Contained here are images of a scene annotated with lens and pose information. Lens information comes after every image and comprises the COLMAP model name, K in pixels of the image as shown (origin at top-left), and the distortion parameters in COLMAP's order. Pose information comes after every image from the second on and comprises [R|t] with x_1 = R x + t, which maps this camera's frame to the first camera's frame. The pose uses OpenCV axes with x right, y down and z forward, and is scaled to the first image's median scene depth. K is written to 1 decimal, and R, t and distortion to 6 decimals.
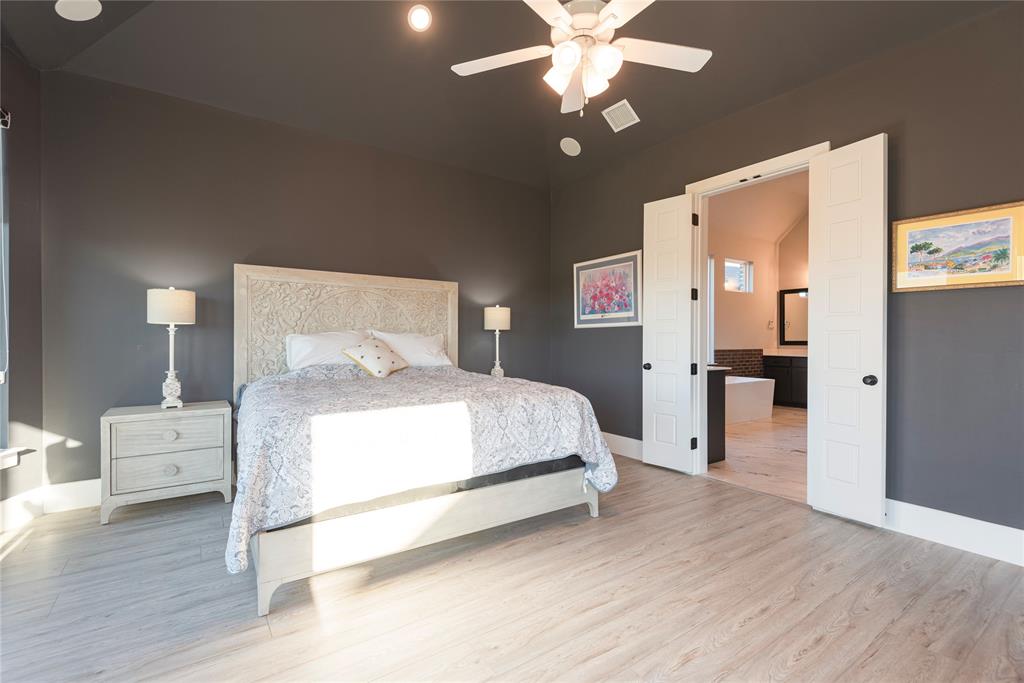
lens RADIAL K [[467.9, 0, 516.7], [0, 467.9, 340.8], [0, 0, 1]] dist [0.052318, 0.000134]
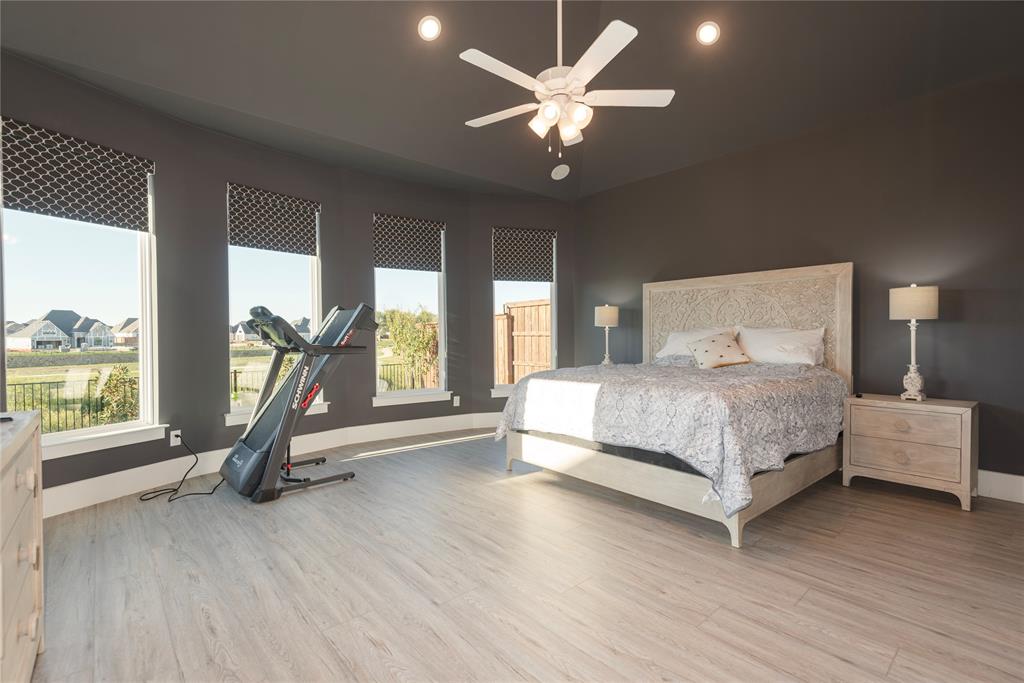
lens RADIAL K [[461.3, 0, 509.1], [0, 461.3, 340.0], [0, 0, 1]] dist [0.000838, 0.000334]
pose [[0.099391, 0.005194, -0.995035, 0.801926], [0.003202, 0.999980, 0.005539, 0.002839], [0.995043, -0.003737, 0.099372, 0.448113]]
